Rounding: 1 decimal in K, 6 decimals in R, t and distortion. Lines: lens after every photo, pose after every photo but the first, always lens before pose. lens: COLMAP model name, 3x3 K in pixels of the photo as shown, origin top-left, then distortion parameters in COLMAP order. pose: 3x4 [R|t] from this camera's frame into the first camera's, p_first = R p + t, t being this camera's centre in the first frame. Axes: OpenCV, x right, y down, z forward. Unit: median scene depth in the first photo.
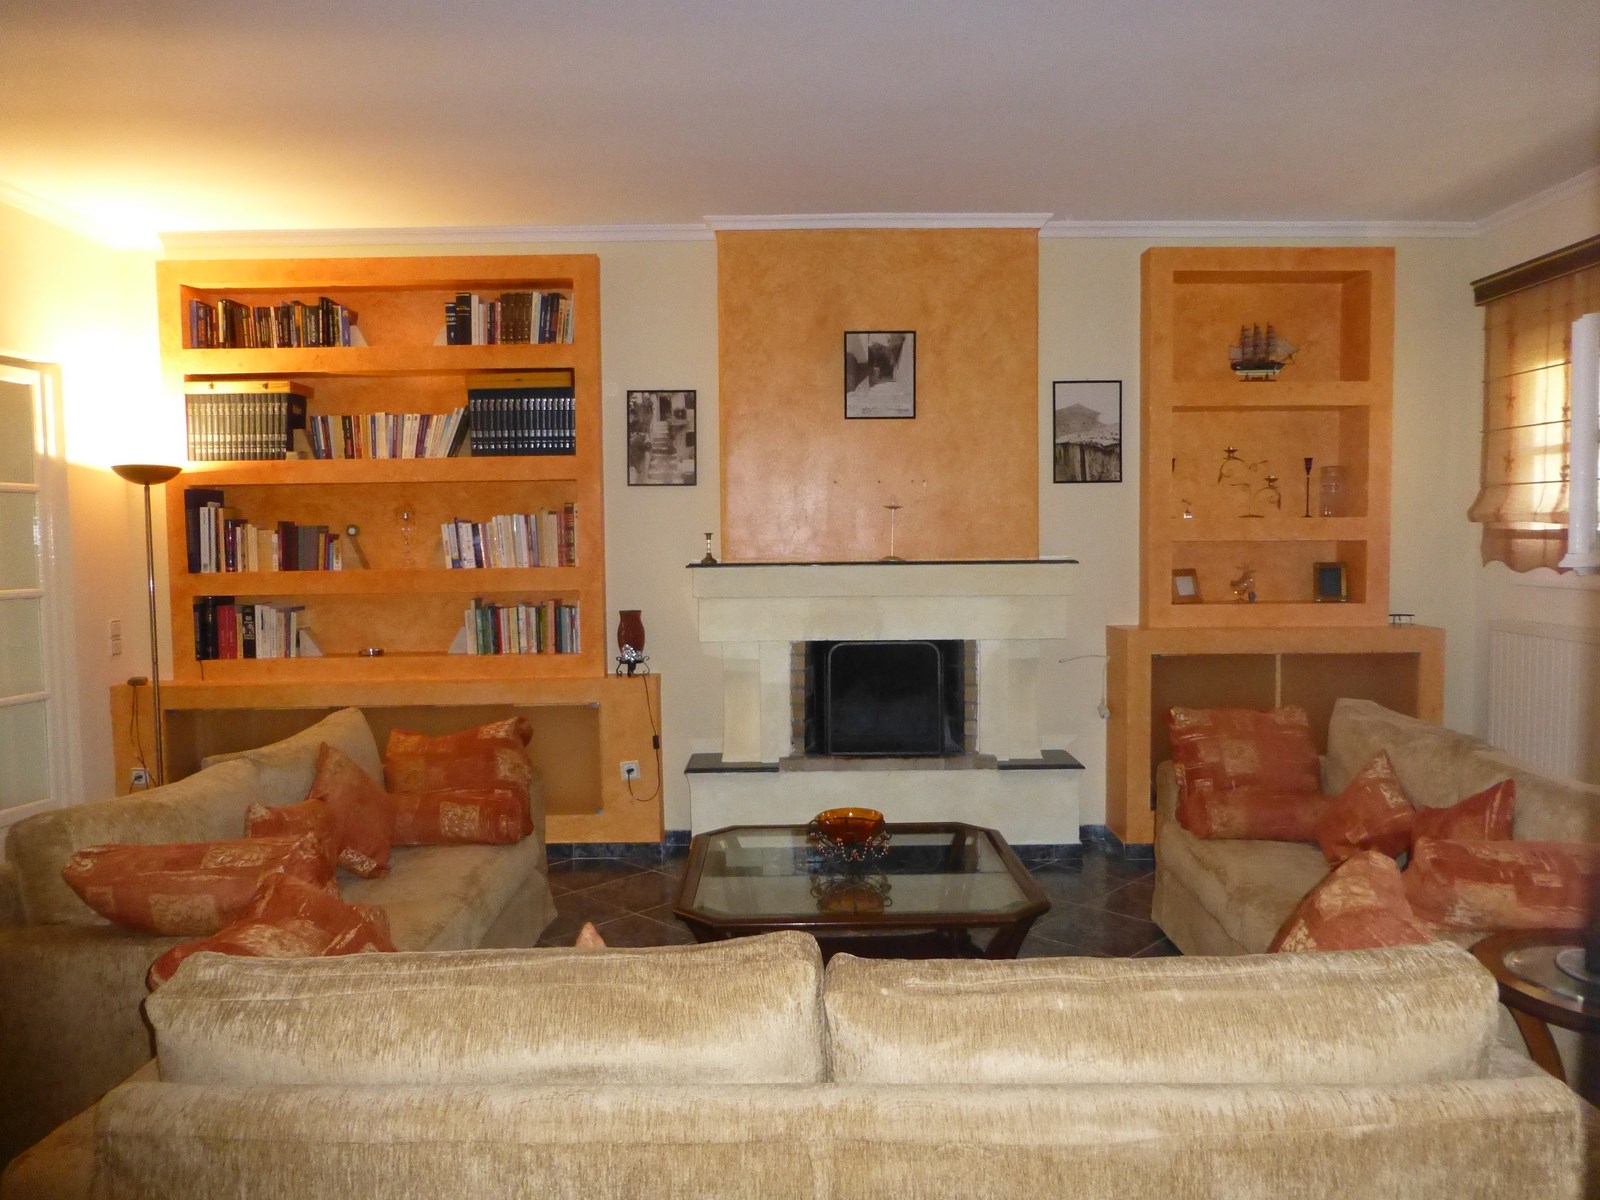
lens RADIAL K [[1161.9, 0, 801.5], [0, 1161.9, 606.2], [0, 0, 1]] dist [-0.017713, 0.006947]
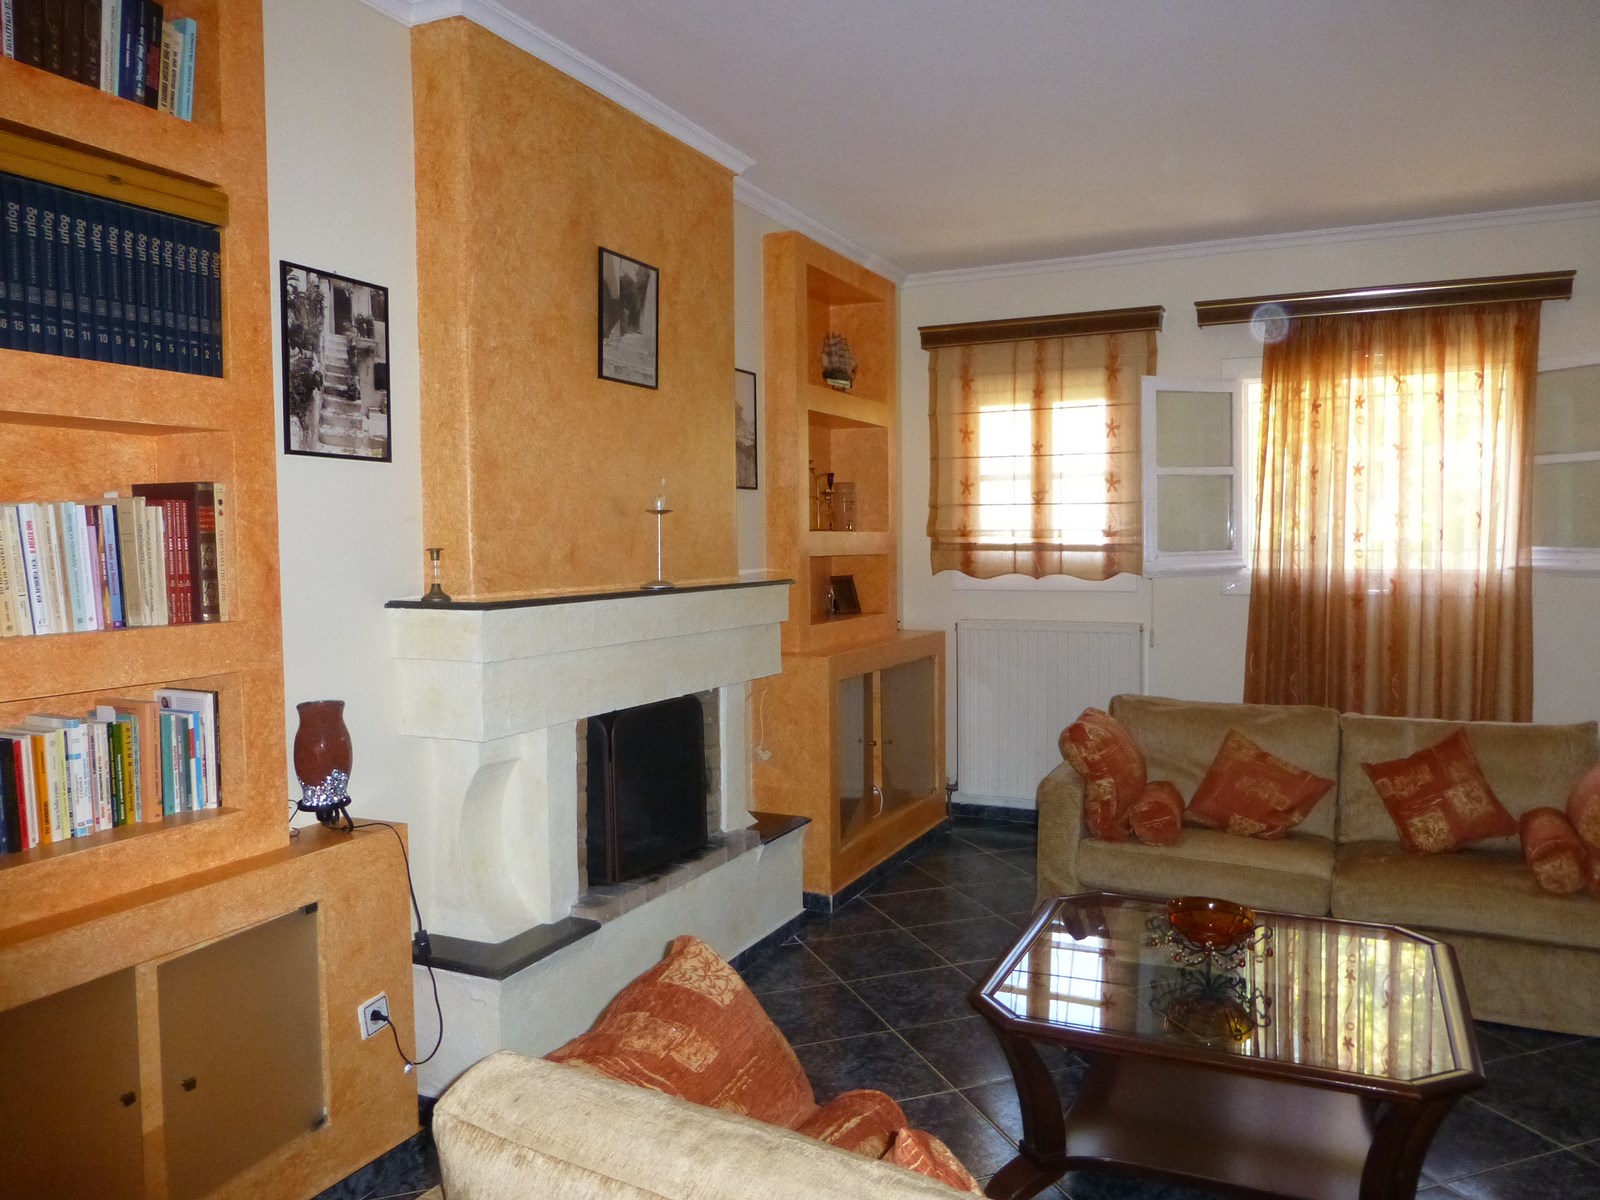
lens RADIAL K [[1161.9, 0, 801.3], [0, 1161.9, 600.1], [0, 0, 1]] dist [-0.017713, 0.006947]
pose [[0.437438, -0.042320, 0.898252, -0.510909], [0.058527, 0.998114, 0.018523, -0.038285], [-0.897342, 0.044470, 0.439090, 0.600011]]
